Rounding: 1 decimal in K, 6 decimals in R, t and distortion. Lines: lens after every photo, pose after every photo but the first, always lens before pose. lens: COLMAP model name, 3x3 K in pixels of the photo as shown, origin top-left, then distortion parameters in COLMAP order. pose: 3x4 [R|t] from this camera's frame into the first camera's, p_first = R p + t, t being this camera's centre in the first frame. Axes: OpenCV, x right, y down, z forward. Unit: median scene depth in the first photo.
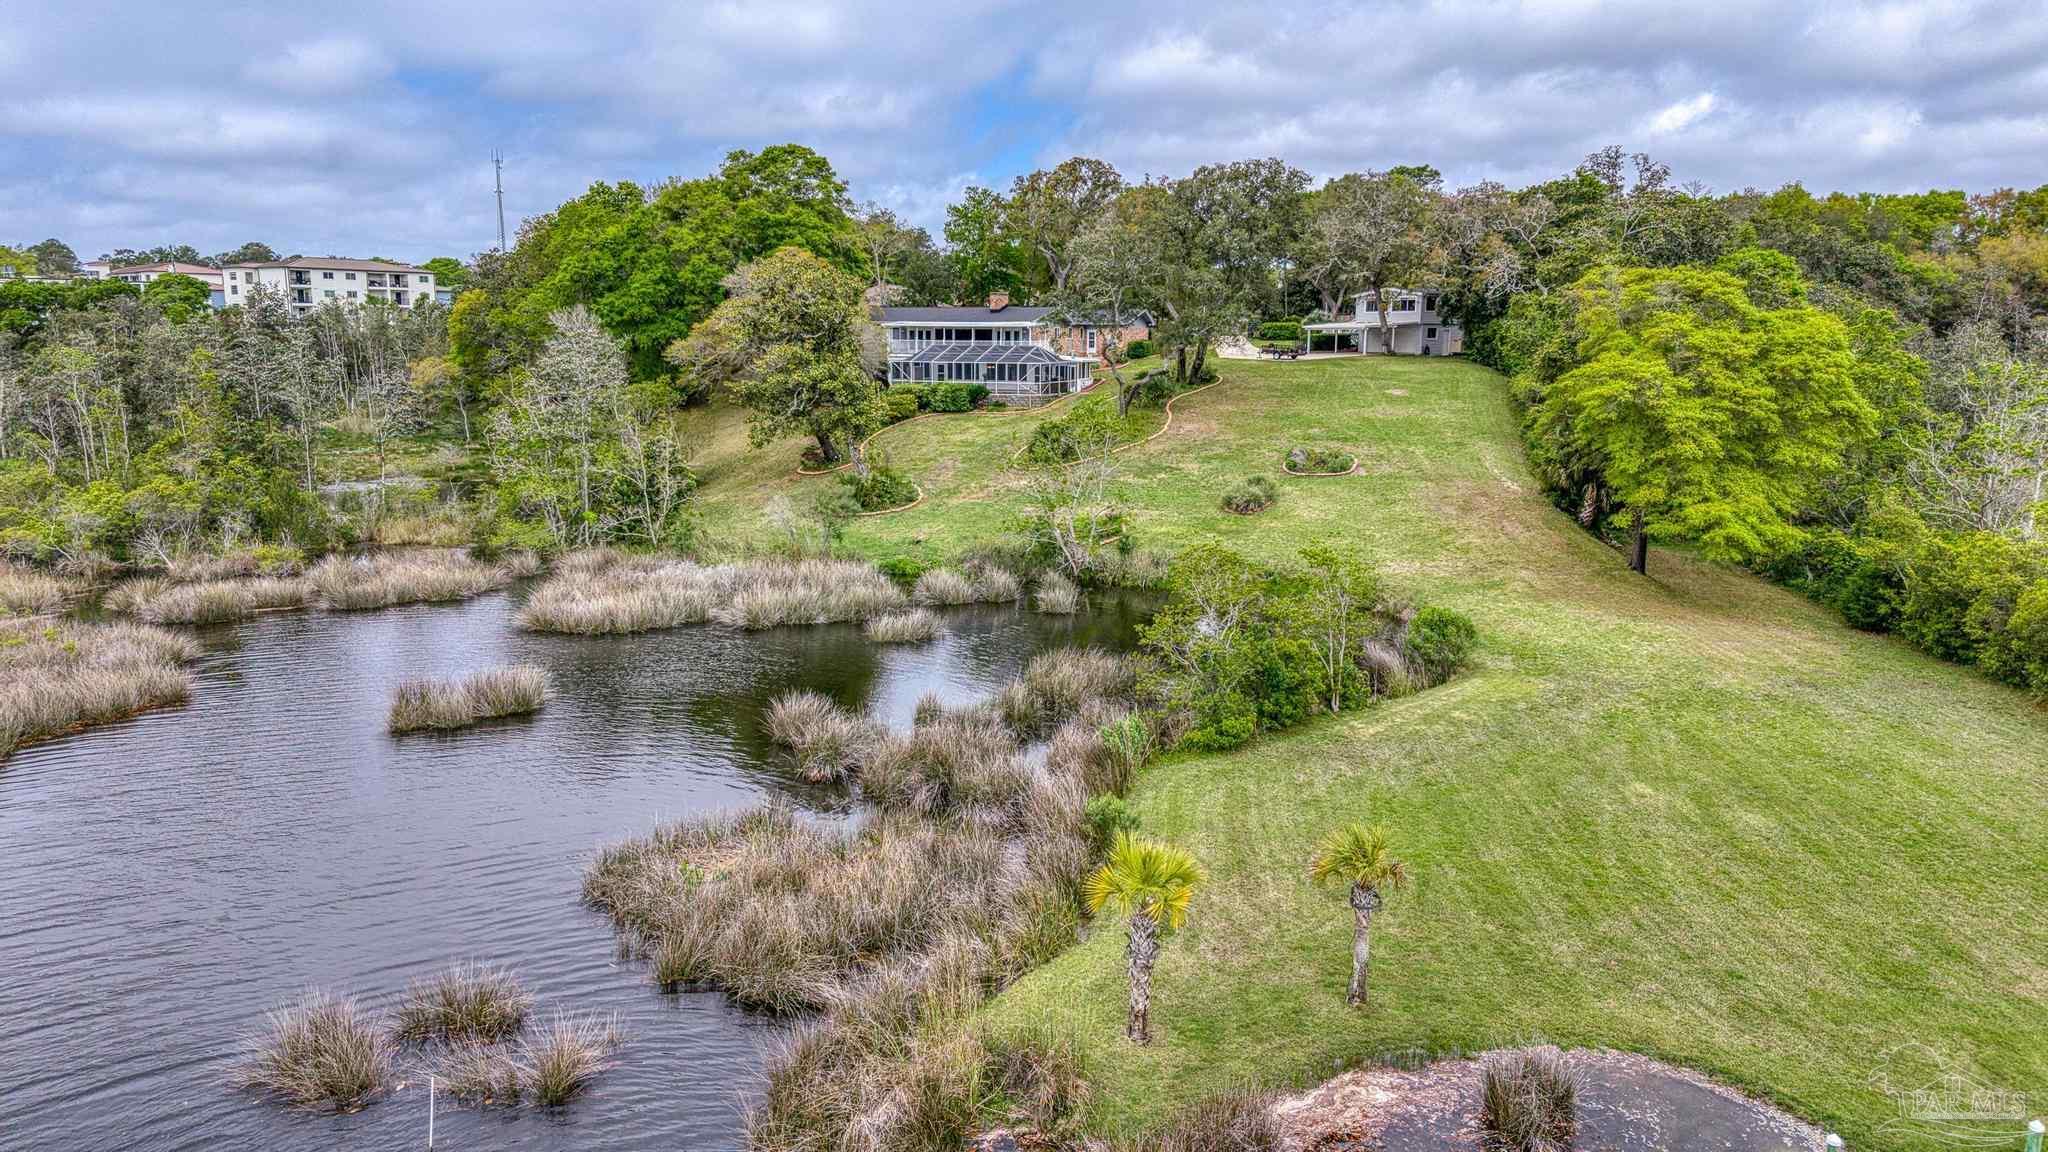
lens RADIAL K [[1364.7, 0, 1016.8], [0, 1364.7, 566.6], [0, 0, 1]] dist [0.021487, -0.031062]
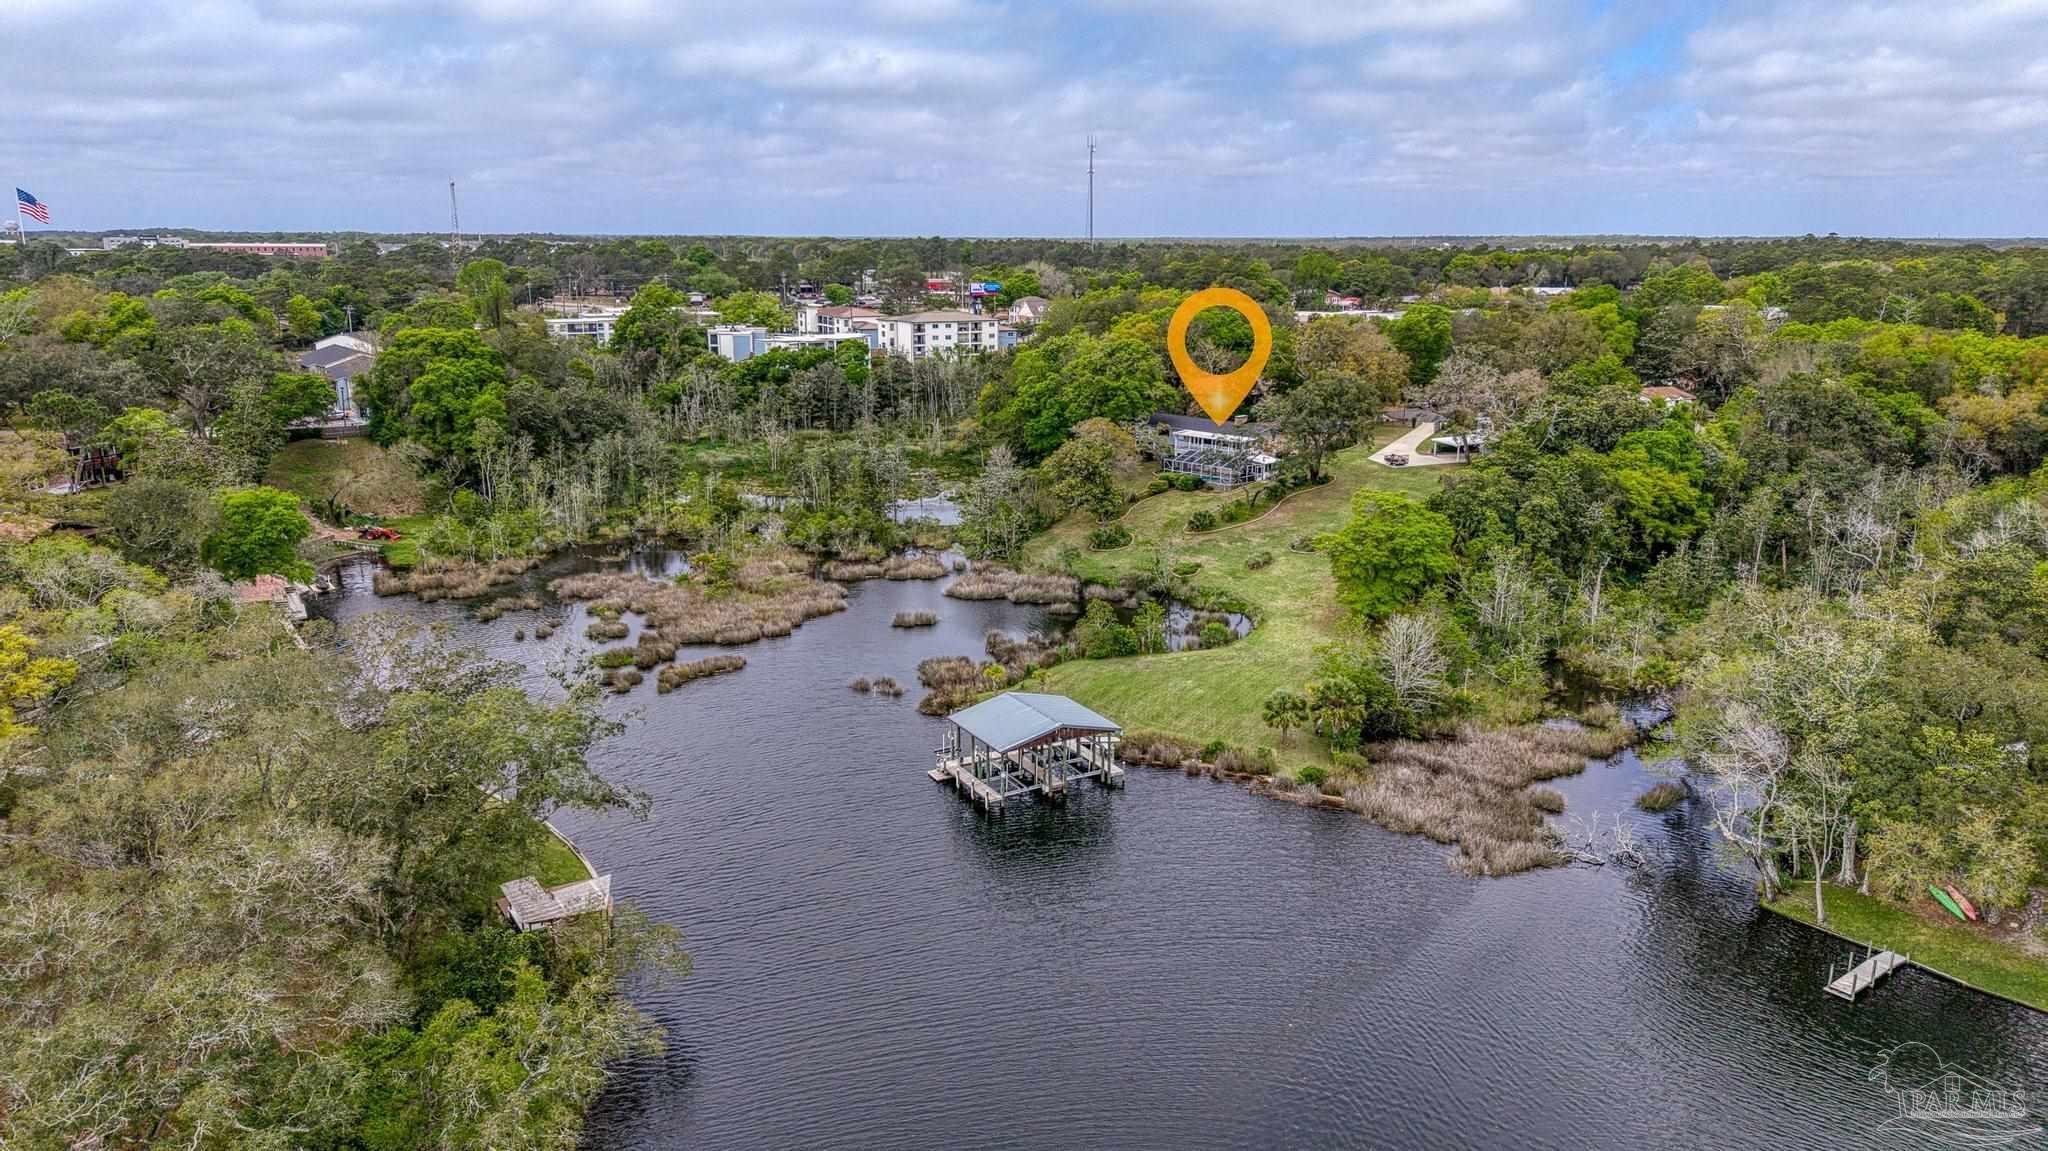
lens RADIAL K [[1364.7, 0, 1016.8], [0, 1364.7, 566.1], [0, 0, 1]] dist [0.021487, -0.031062]
pose [[0.909753, 0.096472, -0.403786, 0.671478], [-0.070724, 0.994423, 0.078240, -0.178792], [0.409082, -0.042622, 0.911502, -1.122488]]
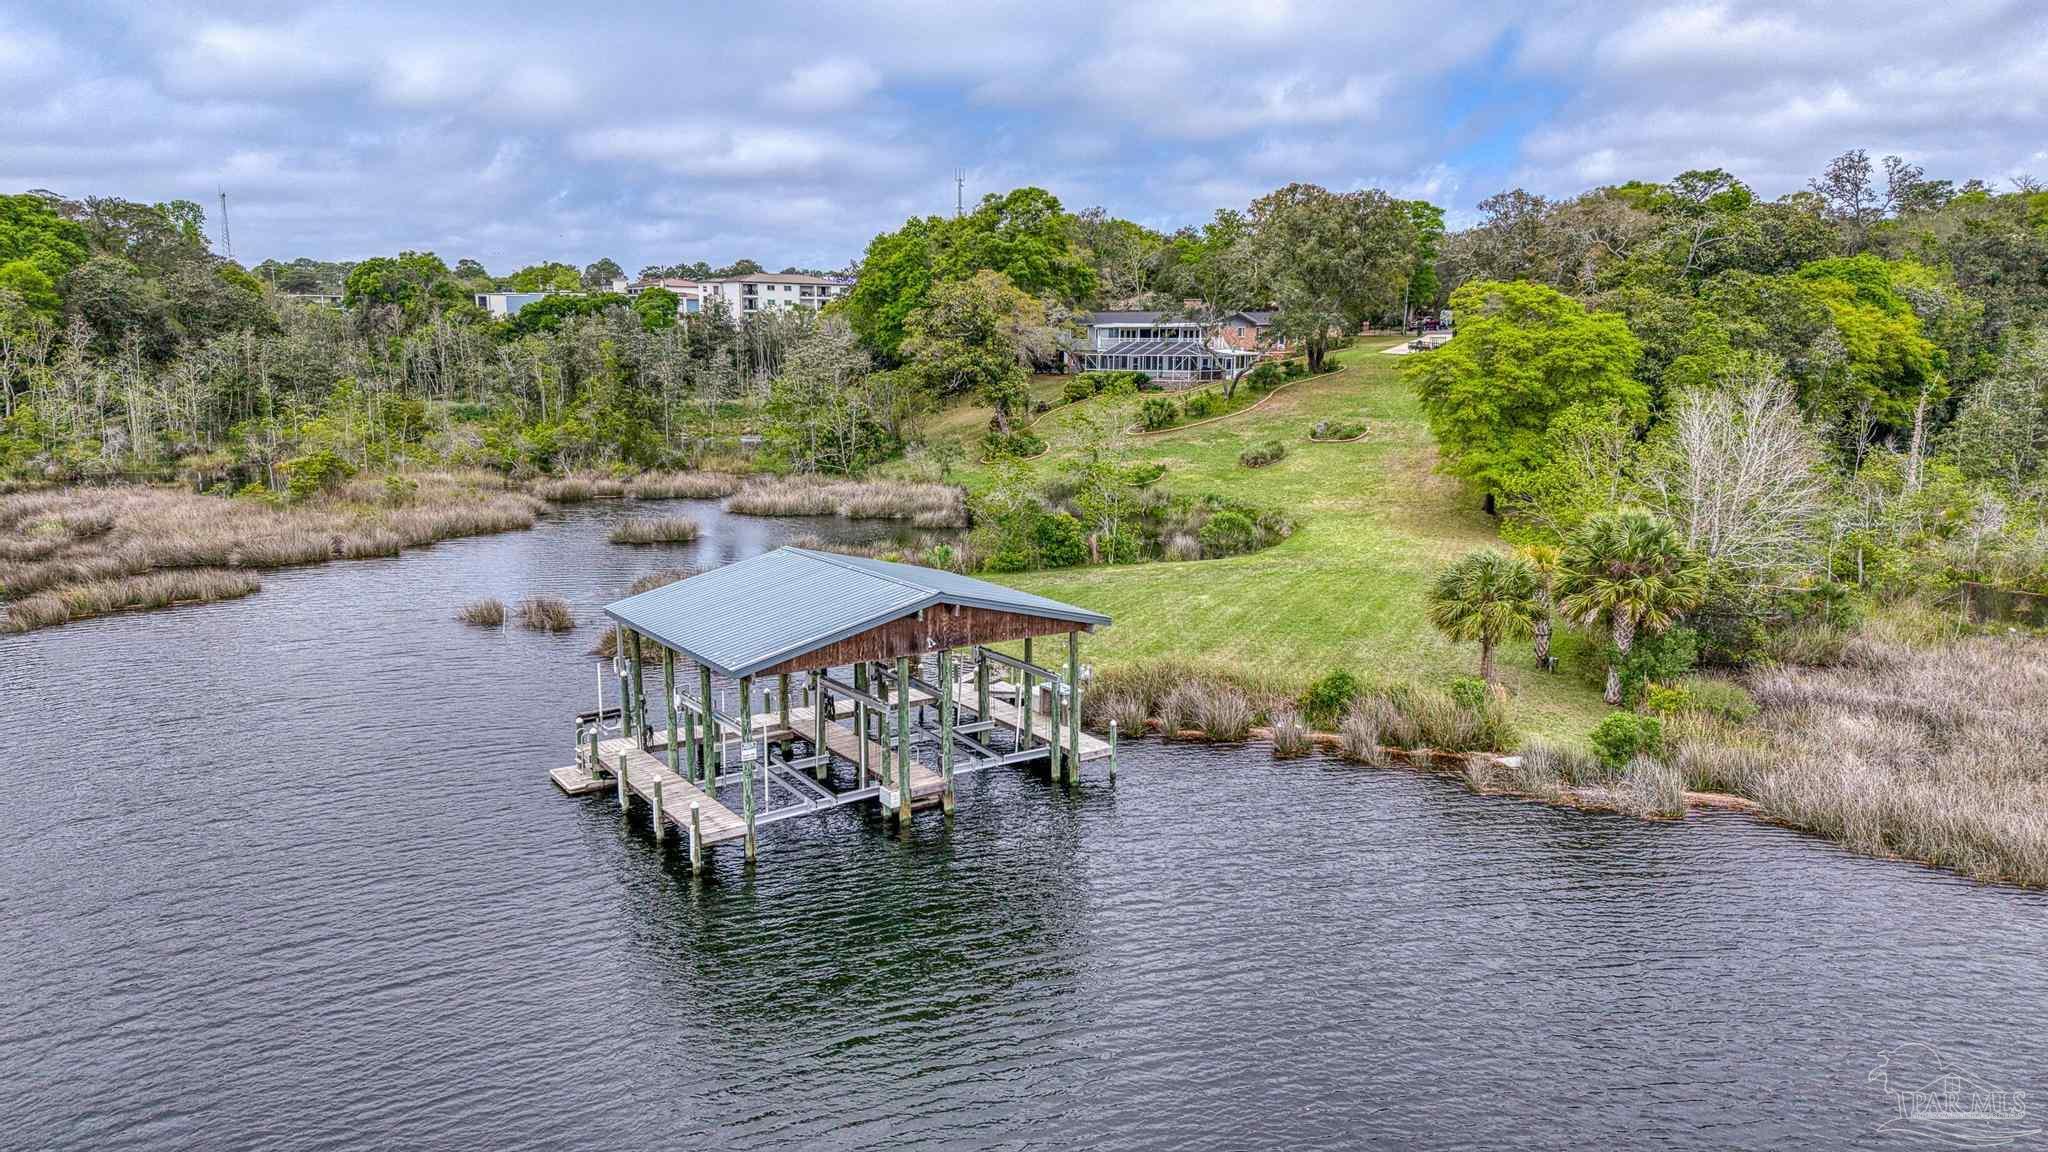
lens RADIAL K [[1364.7, 0, 1016.8], [0, 1364.7, 566.6], [0, 0, 1]] dist [0.021487, -0.031062]
pose [[0.944648, 0.055514, -0.323354, 0.359826], [-0.055733, 0.998409, 0.008592, 0.056378], [0.323316, 0.009905, 0.946239, -0.317721]]
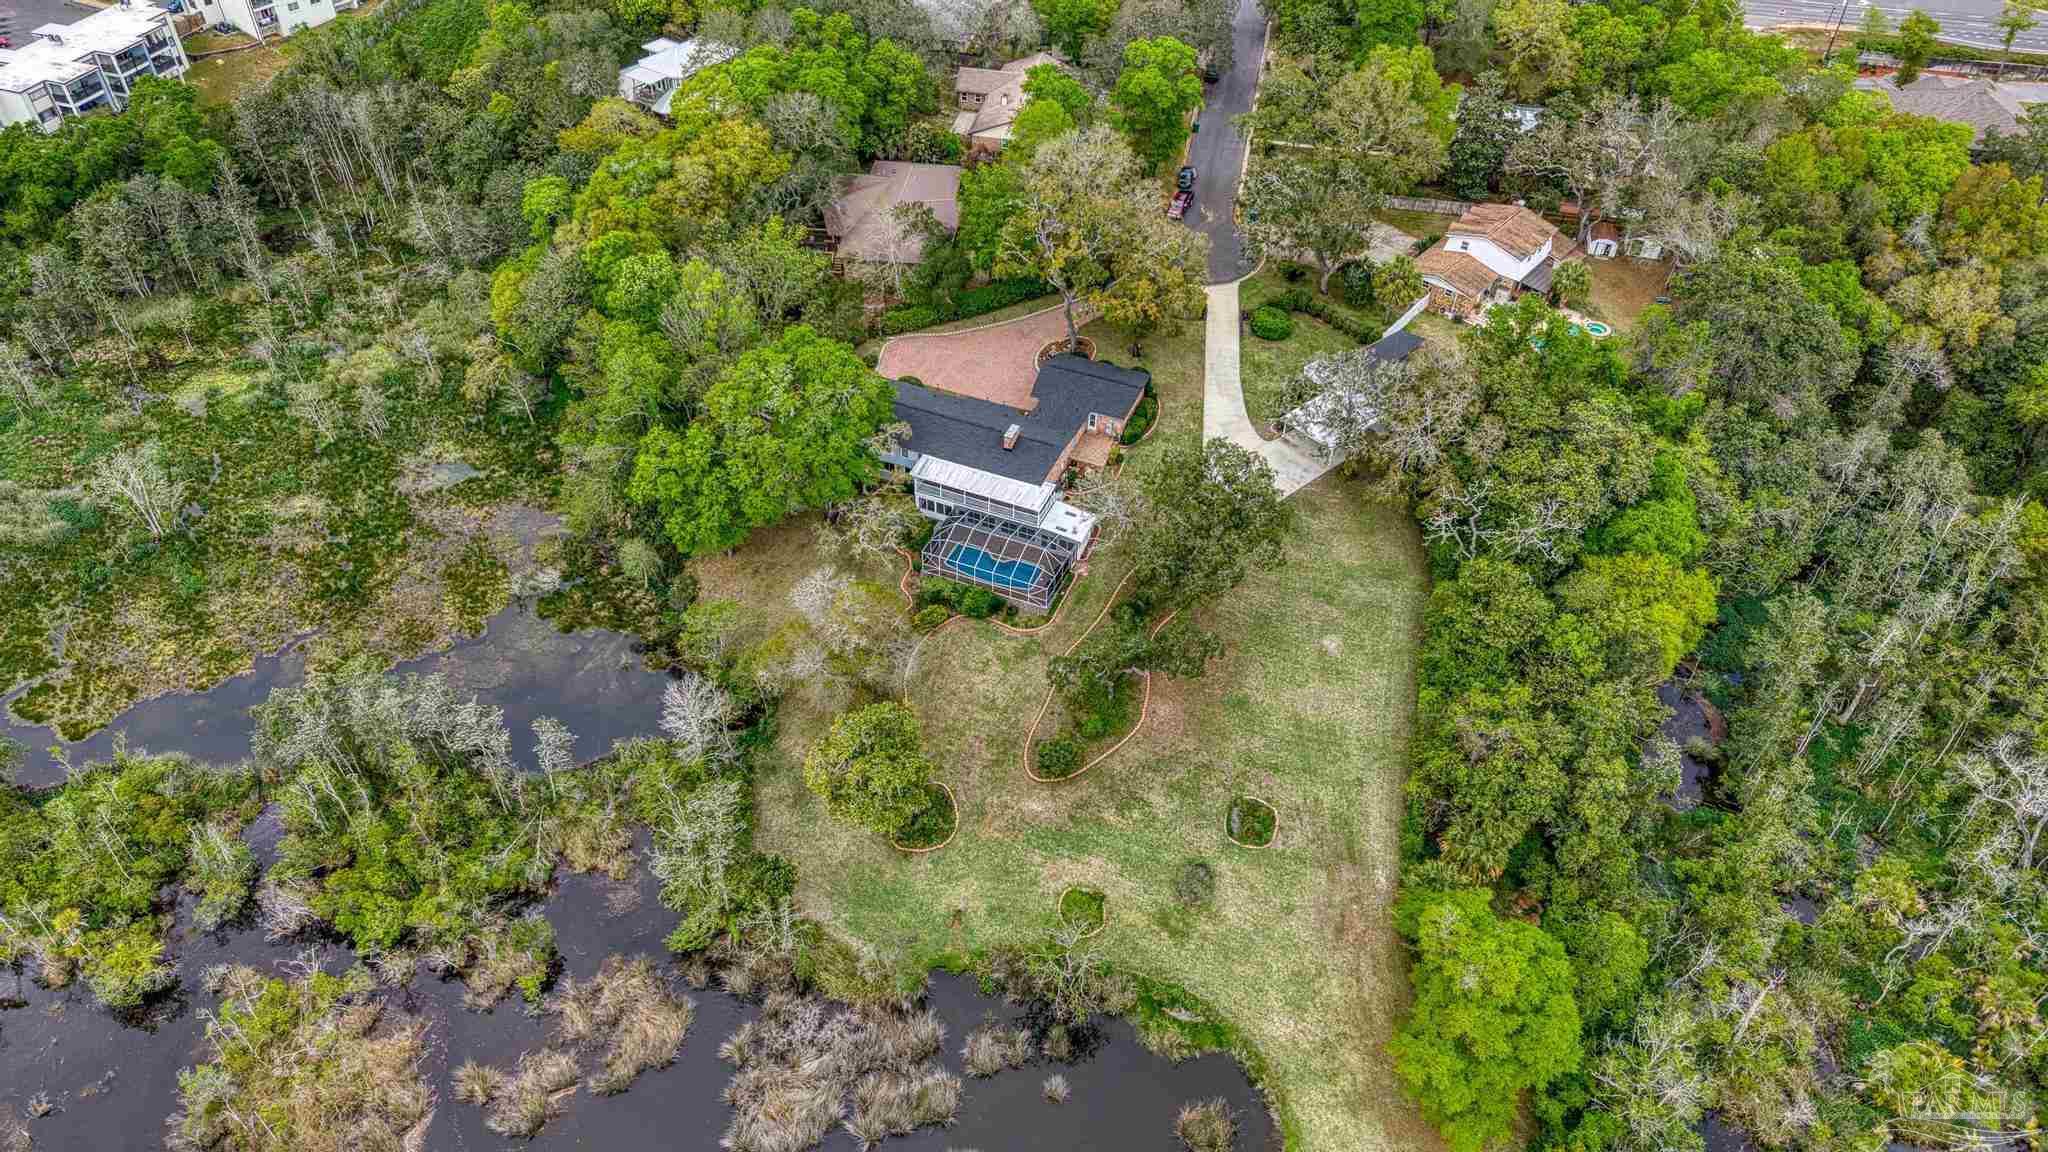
lens RADIAL K [[1364.7, 0, 1016.8], [0, 1364.7, 566.6], [0, 0, 1]] dist [0.021487, -0.031062]
pose [[0.999856, 0.010078, 0.013664, -0.030319], [-0.015823, 0.844958, 0.534599, -1.004436], [-0.006157, -0.534738, 0.844996, -0.006835]]
